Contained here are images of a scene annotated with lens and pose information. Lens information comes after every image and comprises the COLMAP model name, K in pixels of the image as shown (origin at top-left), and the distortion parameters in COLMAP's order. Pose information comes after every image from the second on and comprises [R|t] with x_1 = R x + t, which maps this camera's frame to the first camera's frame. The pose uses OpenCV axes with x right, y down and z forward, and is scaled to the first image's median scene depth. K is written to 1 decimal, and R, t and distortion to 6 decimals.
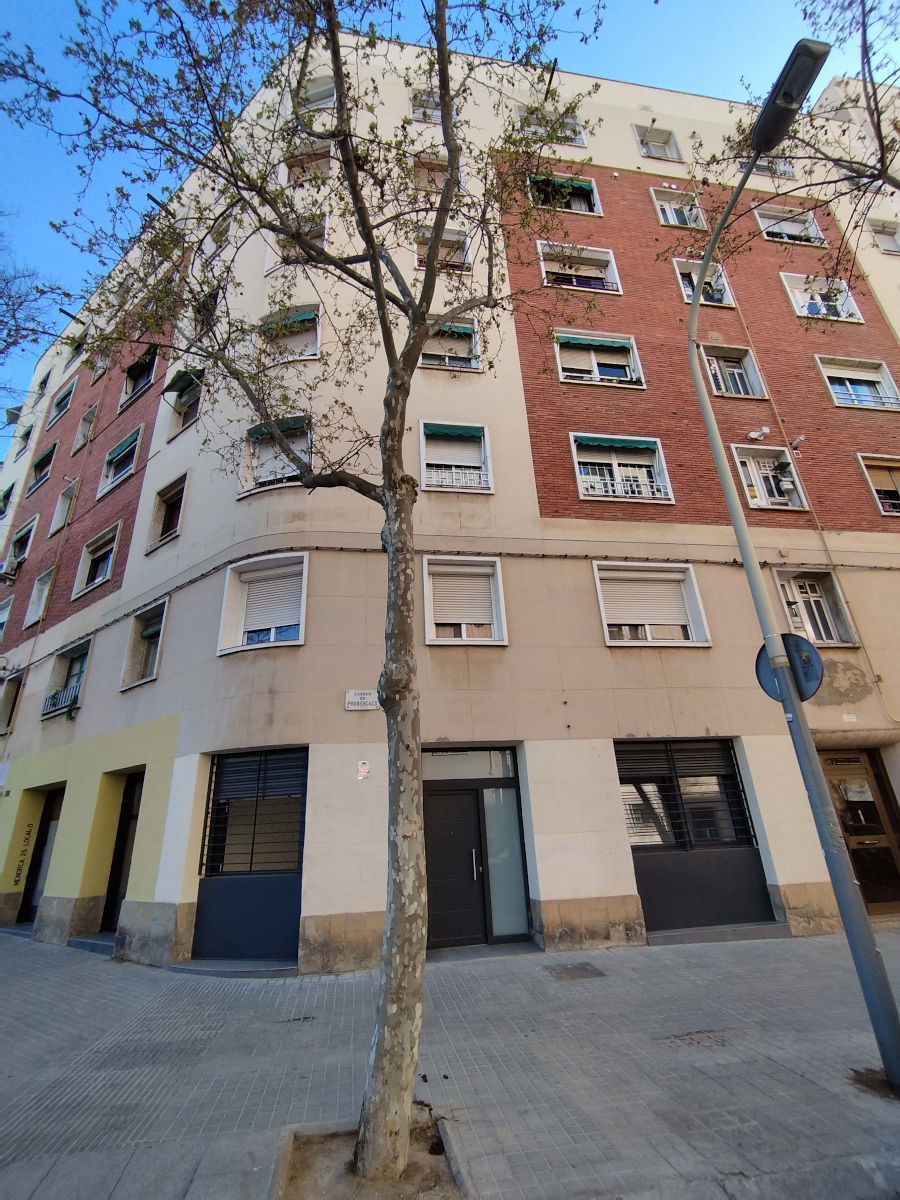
lens RADIAL K [[549.4, 0, 446.5], [0, 549.4, 599.5], [0, 0, 1]] dist [-0.001869, 0.000193]
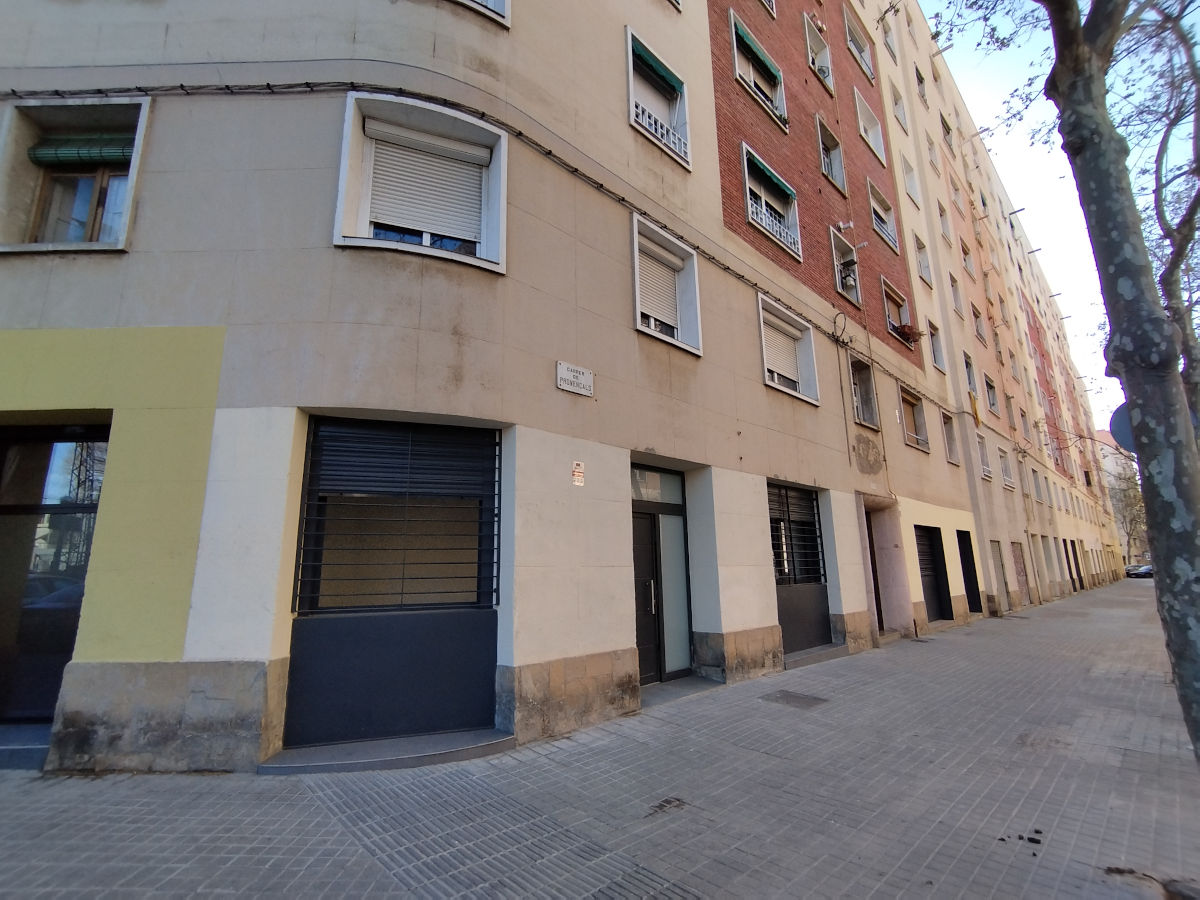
lens RADIAL K [[549.4, 0, 600.7], [0, 549.4, 450.0], [0, 0, 1]] dist [-0.001869, 0.000193]
pose [[0.812213, 0.153234, 0.562876, -0.513518], [-0.249732, 0.963332, 0.098105, 0.193929], [-0.527204, -0.220250, 0.820698, 0.382451]]
